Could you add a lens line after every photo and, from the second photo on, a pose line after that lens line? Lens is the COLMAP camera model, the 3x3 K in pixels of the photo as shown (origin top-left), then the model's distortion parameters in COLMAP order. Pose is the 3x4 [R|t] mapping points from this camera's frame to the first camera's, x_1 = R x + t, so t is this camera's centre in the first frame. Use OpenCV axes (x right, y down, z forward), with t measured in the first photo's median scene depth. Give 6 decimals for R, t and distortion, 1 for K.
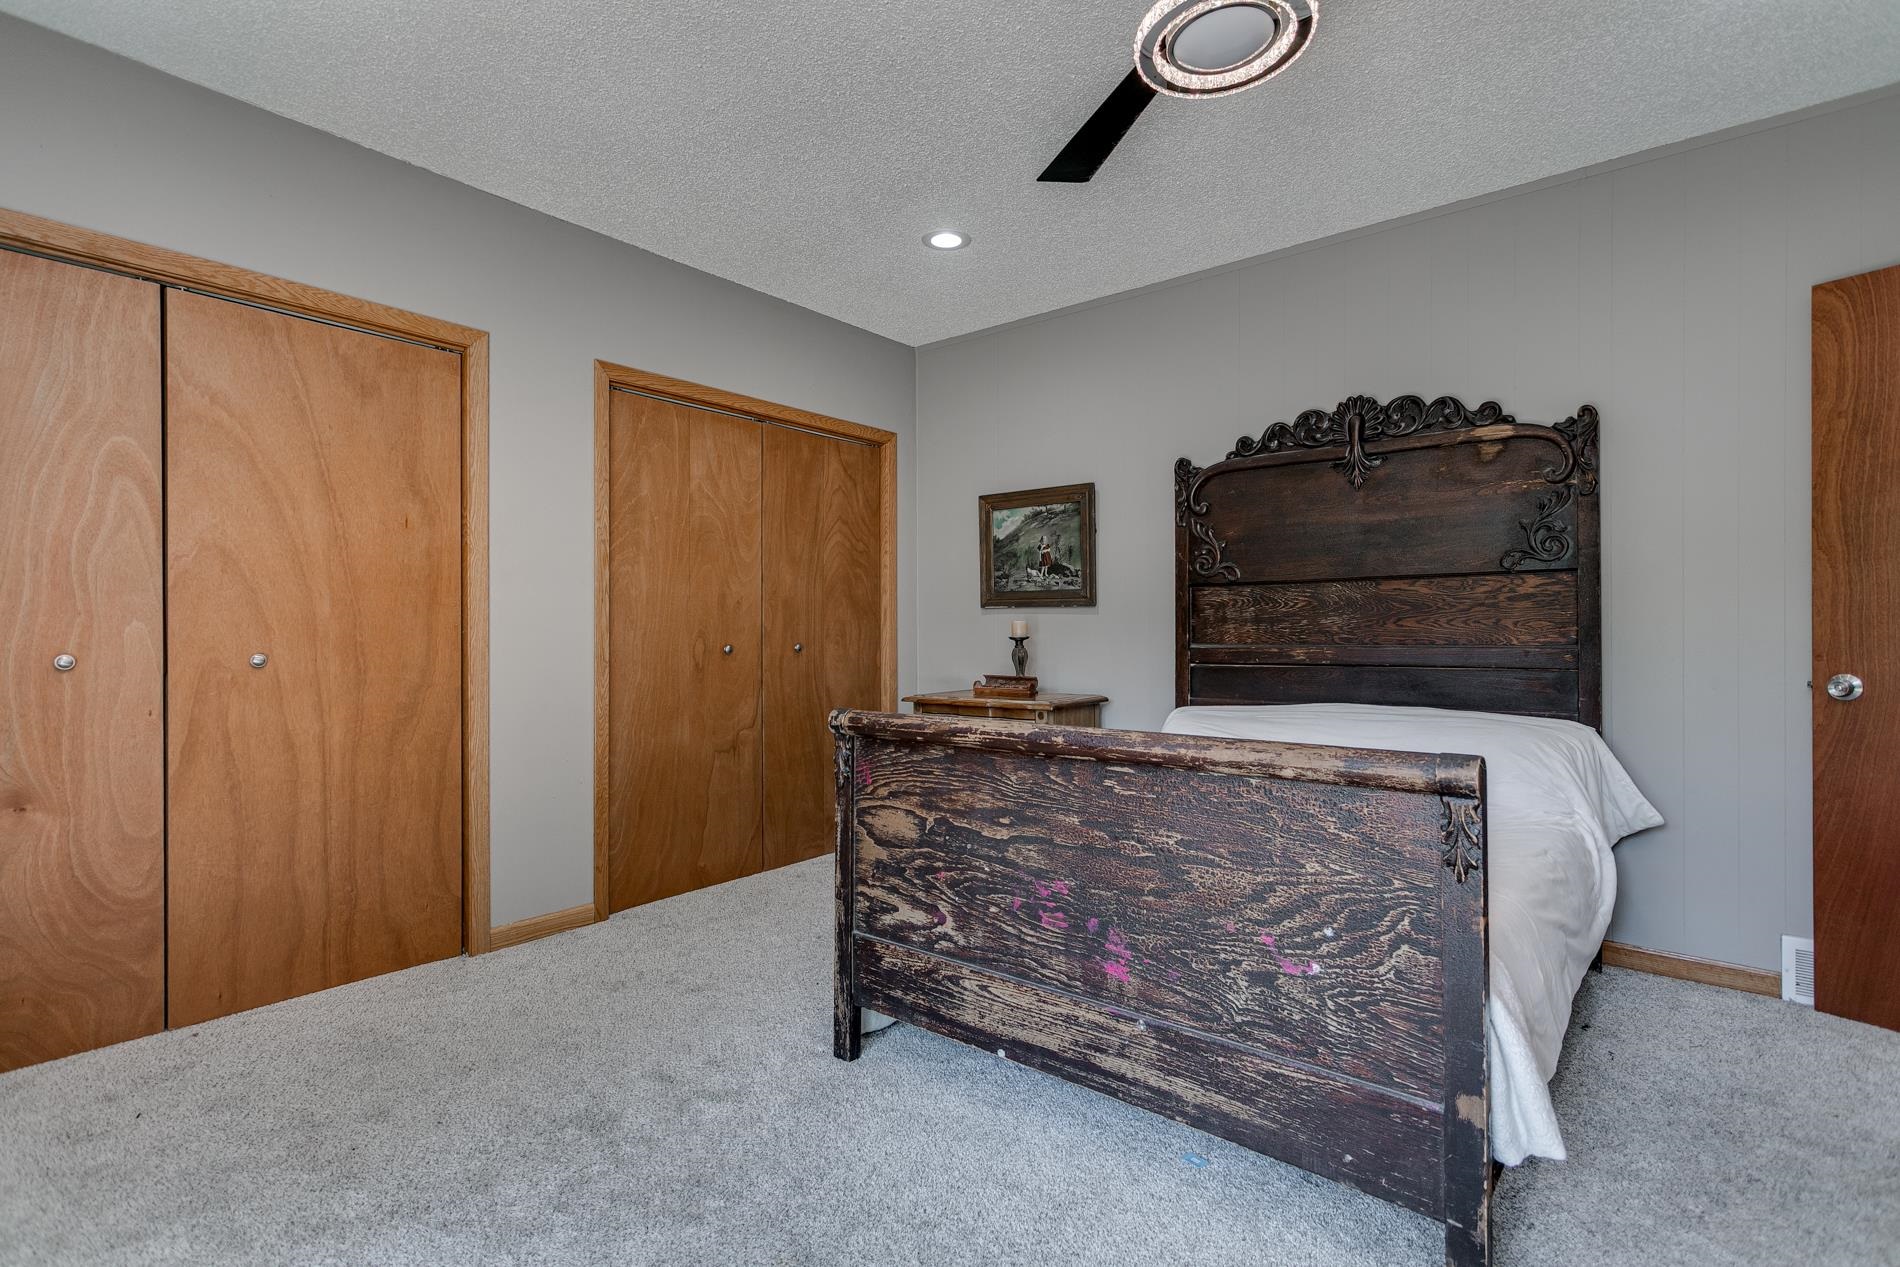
lens RADIAL K [[904.9, 0, 946.6], [0, 904.9, 628.5], [0, 0, 1]] dist [0.000178, -0.000128]
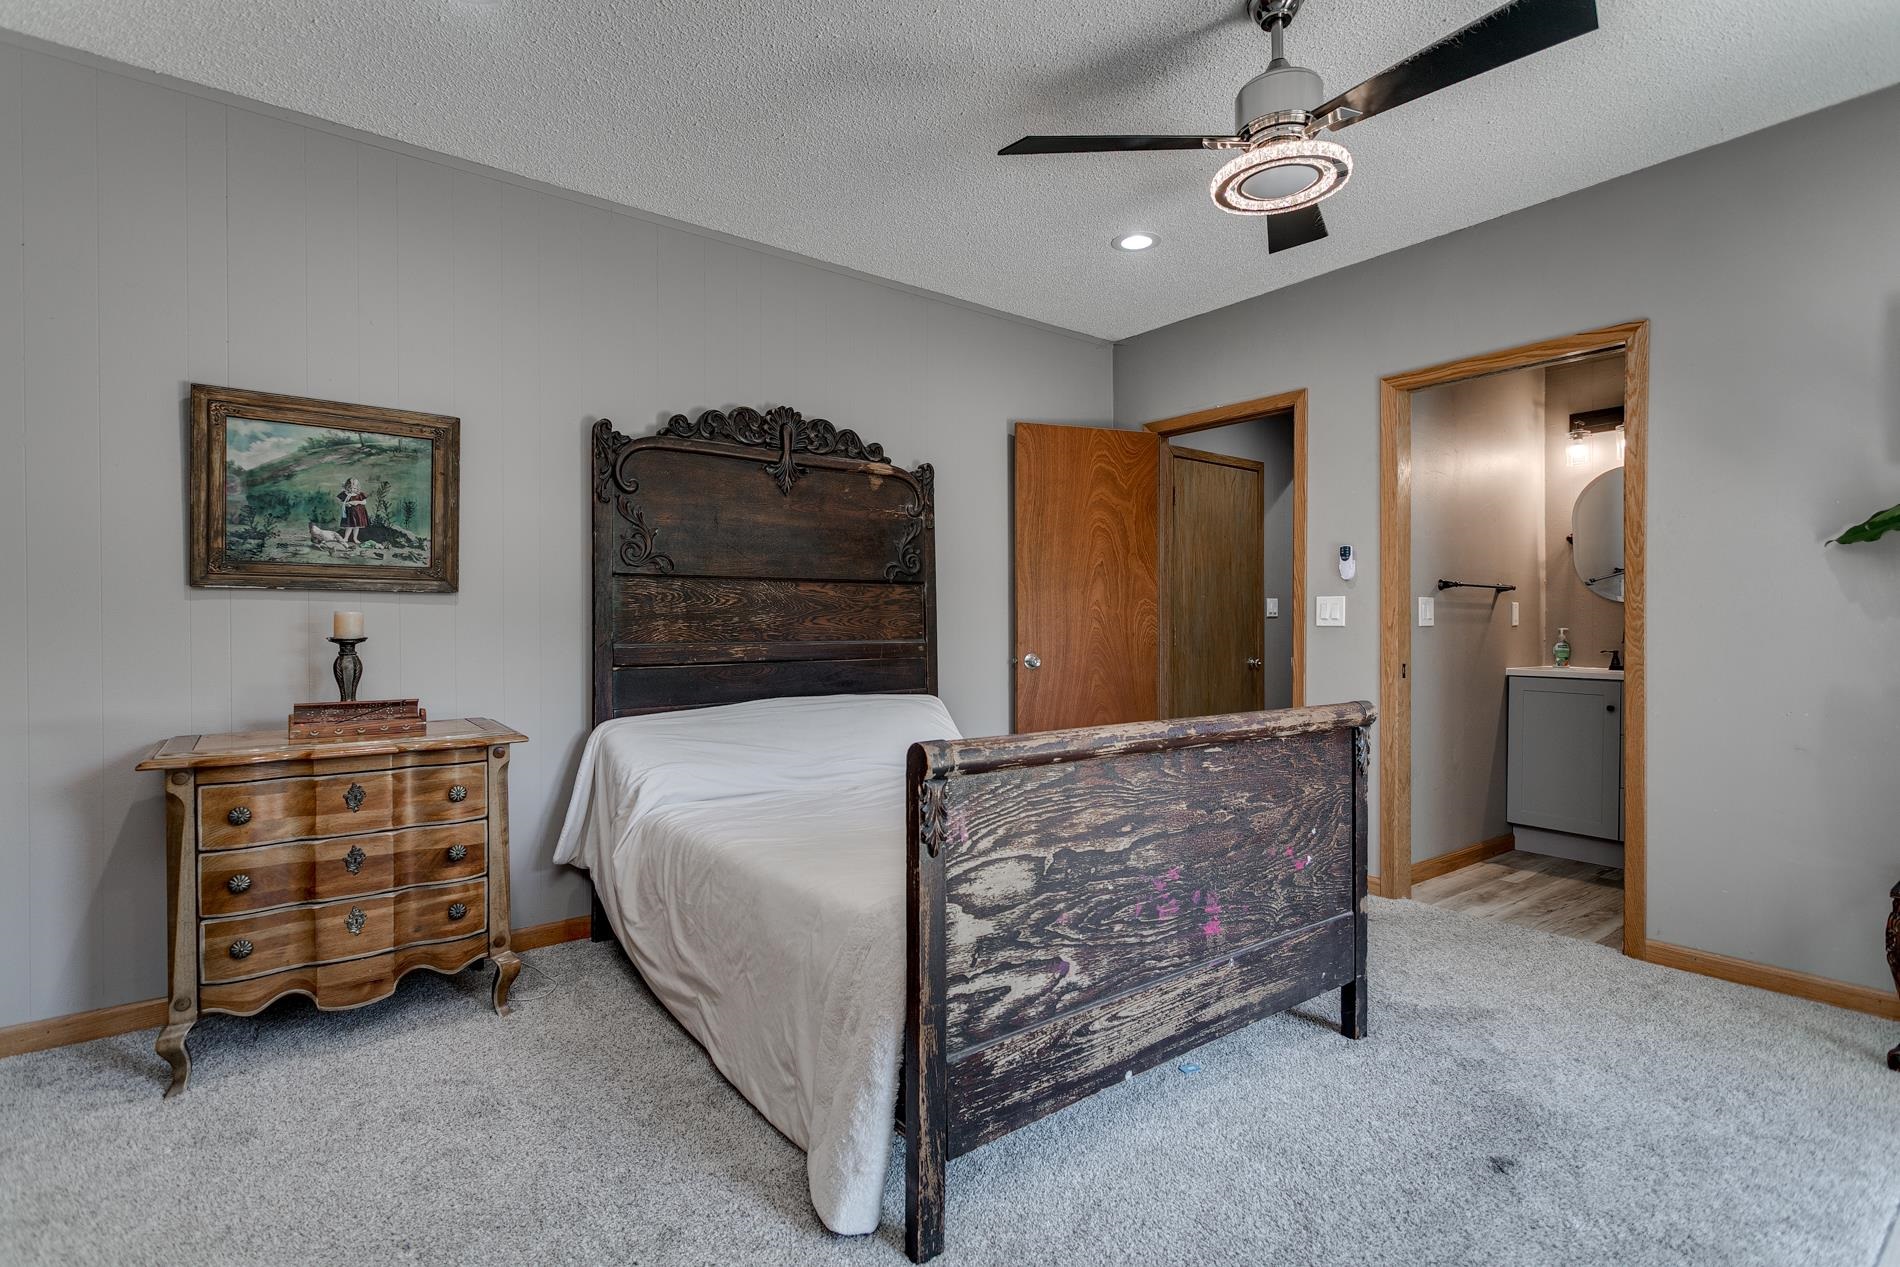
lens RADIAL K [[904.9, 0, 946.6], [0, 904.9, 628.5], [0, 0, 1]] dist [0.000178, -0.000128]
pose [[0.230303, 0.000722, 0.973119, -0.822169], [-0.002741, 0.999996, -0.000093, 0.003515], [-0.973115, -0.002646, 0.230305, 0.882174]]
